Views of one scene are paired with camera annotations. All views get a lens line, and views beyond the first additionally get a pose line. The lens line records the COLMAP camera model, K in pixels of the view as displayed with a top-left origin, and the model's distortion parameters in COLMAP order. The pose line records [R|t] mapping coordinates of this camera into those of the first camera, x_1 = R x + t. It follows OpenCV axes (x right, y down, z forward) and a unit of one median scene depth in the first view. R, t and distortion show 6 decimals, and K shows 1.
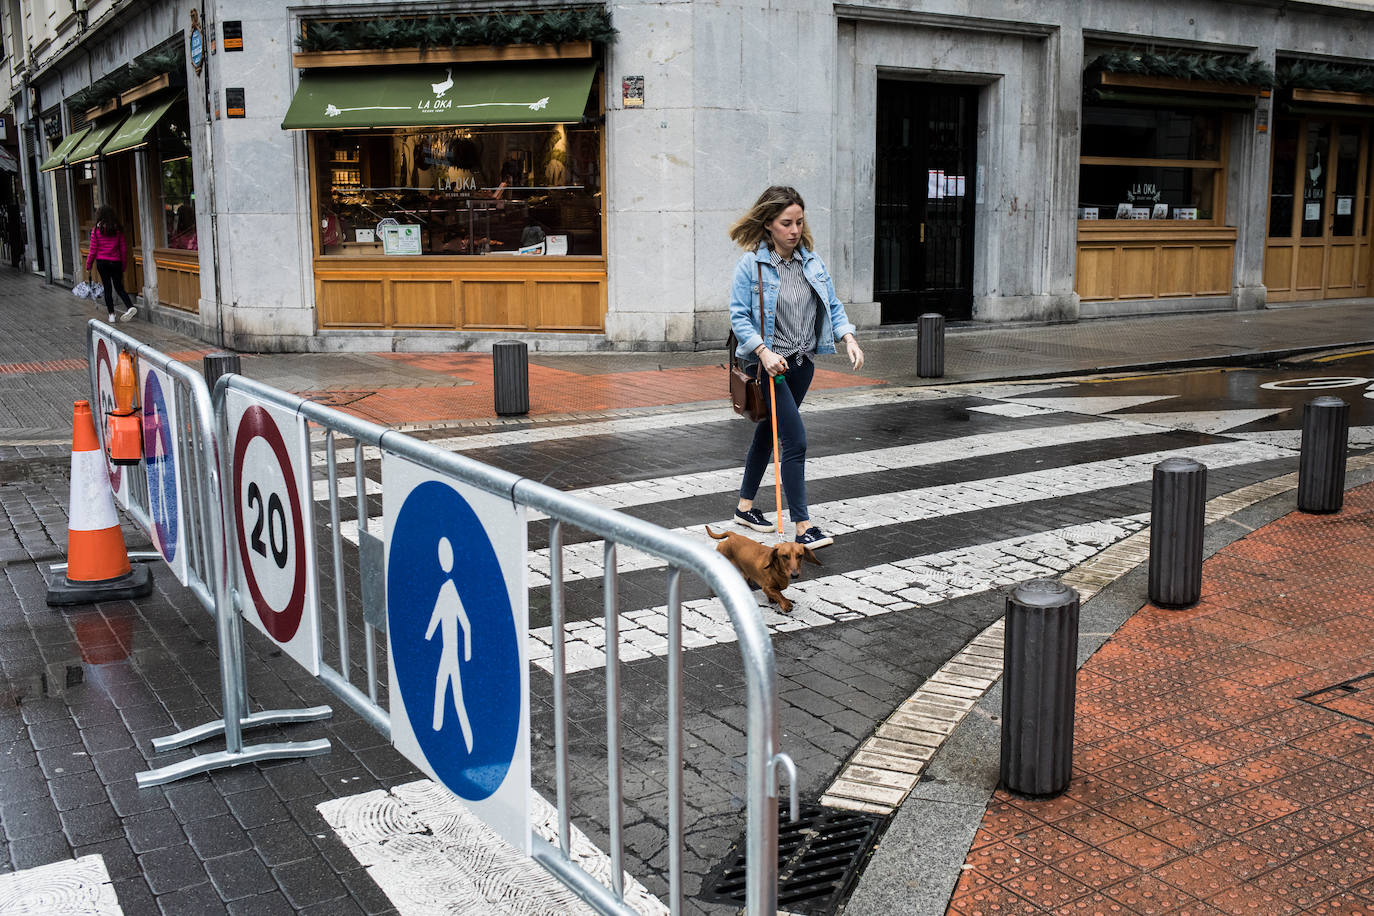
lens RADIAL K [[1384.2, 0, 688.9], [0, 1384.2, 459.4], [0, 0, 1]] dist [-0.017782, 0.000000]
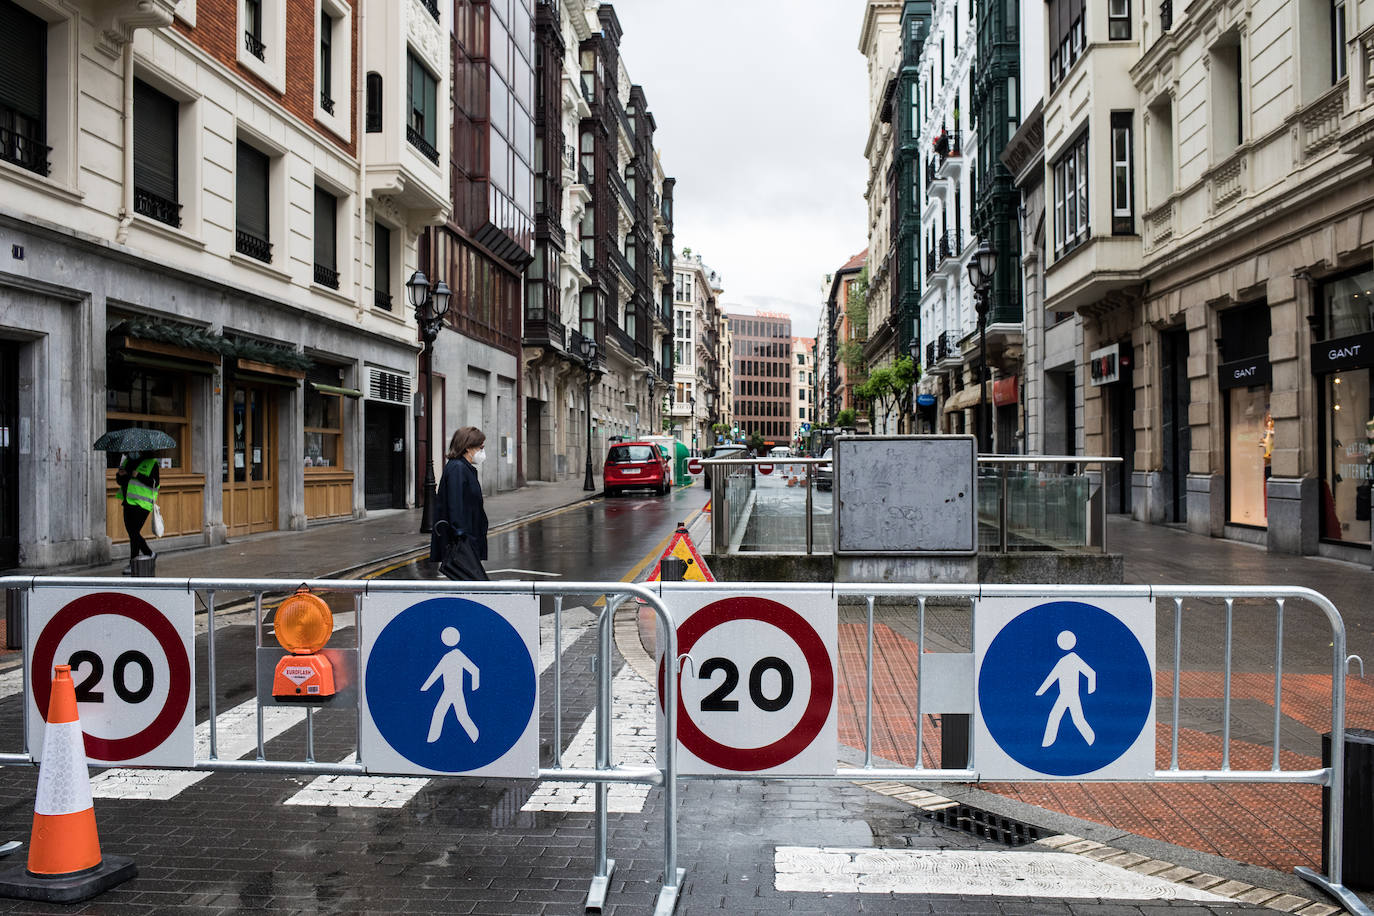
lens RADIAL K [[1322.7, 0, 684.8], [0, 1322.7, 459.2], [0, 0, 1]] dist [-0.045126, 0.000000]
pose [[0.590187, -0.002060, 0.807264, -0.279141], [0.146184, 0.983737, -0.104364, -0.008783], [-0.793921, 0.179604, 0.580889, 0.050424]]
